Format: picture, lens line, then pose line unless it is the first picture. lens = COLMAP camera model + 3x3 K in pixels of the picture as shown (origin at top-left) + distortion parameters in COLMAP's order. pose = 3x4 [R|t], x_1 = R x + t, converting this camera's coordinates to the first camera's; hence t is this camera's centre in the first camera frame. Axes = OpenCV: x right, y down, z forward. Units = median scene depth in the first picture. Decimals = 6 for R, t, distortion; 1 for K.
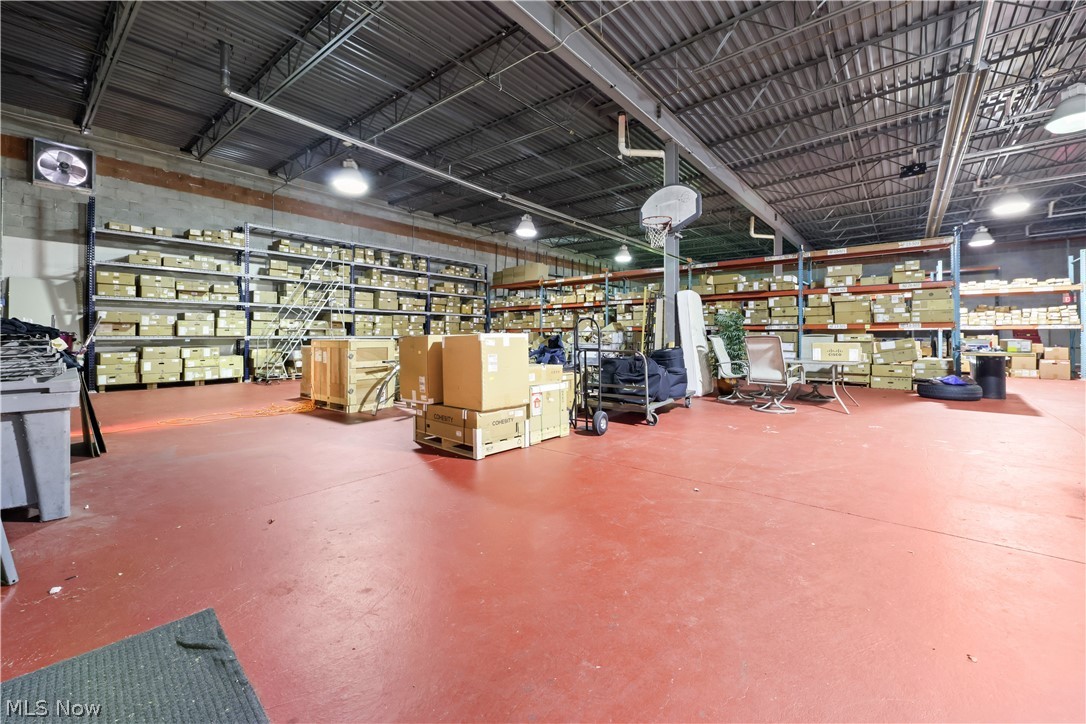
lens RADIAL K [[422.9, 0, 571.3], [0, 422.9, 332.1], [0, 0, 1]] dist [0.000398, 0.000002]
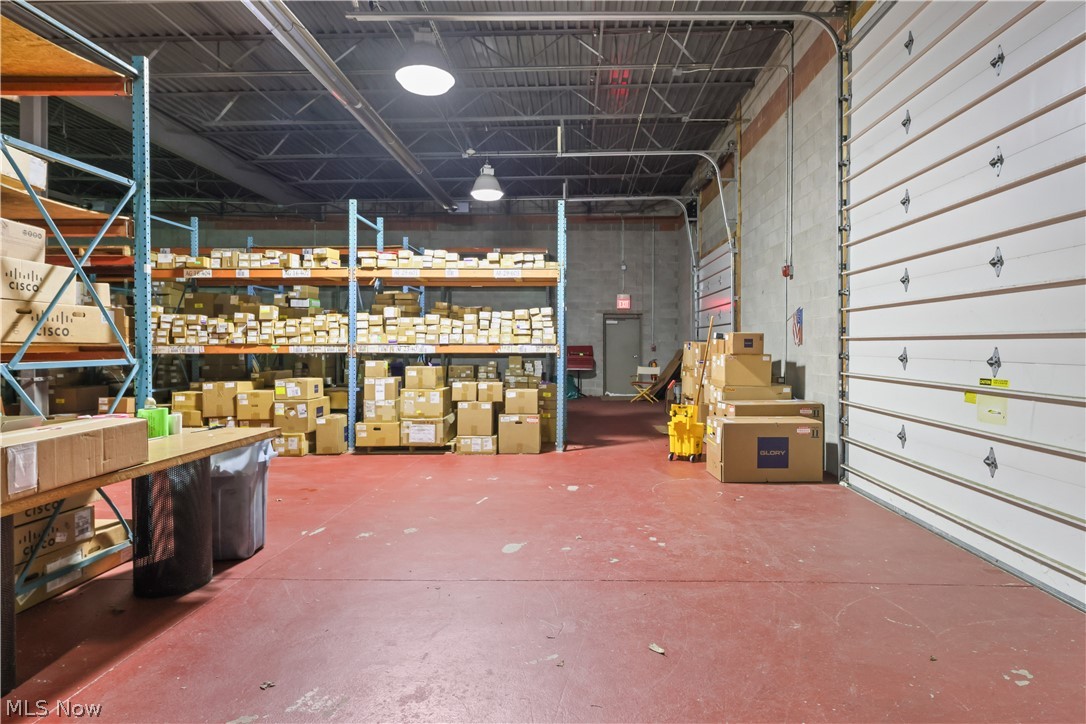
lens RADIAL K [[610.8, 0, 542.9], [0, 610.8, 349.2], [0, 0, 1]] dist [0.028274, -0.000003]
pose [[0.814816, 0.001239, 0.579718, 0.579889], [-0.006269, 0.999958, 0.006674, -0.013631], [-0.579685, -0.009072, 0.814790, 0.307033]]
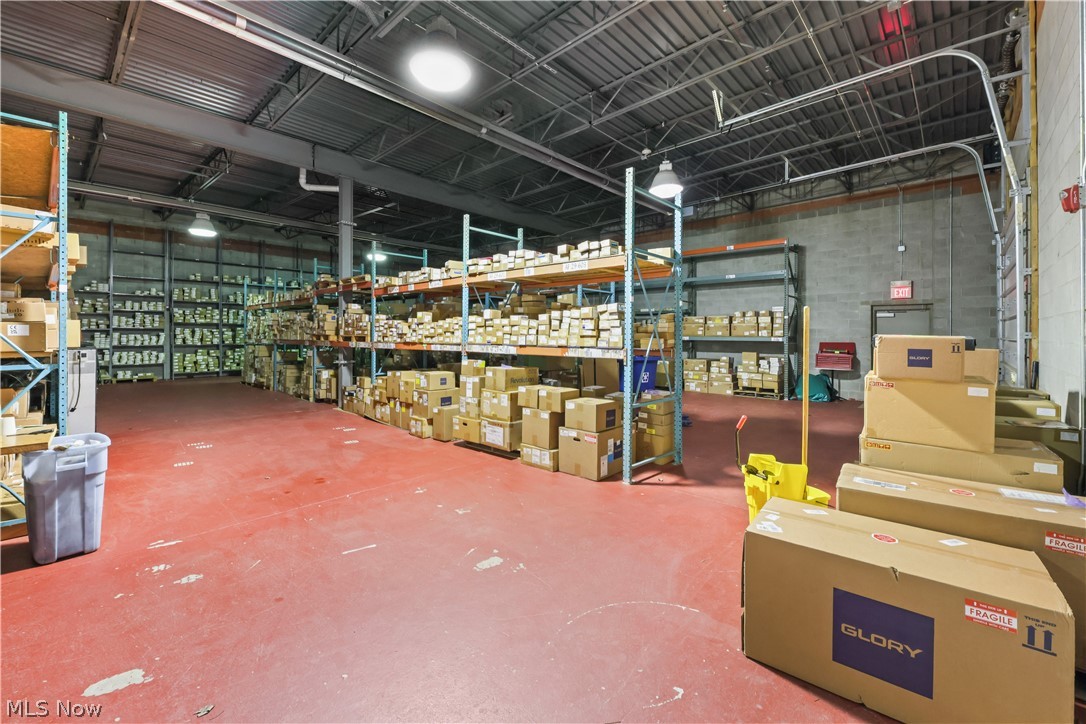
lens RADIAL K [[429.4, 0, 542.9], [0, 429.4, 332.5], [0, 0, 1]] dist [0.006636, -0.000103]
pose [[0.995133, 0.008315, -0.098194, 0.893678], [-0.008284, 0.999965, 0.000723, -0.026191], [0.098196, 0.000094, 0.995167, 0.439212]]
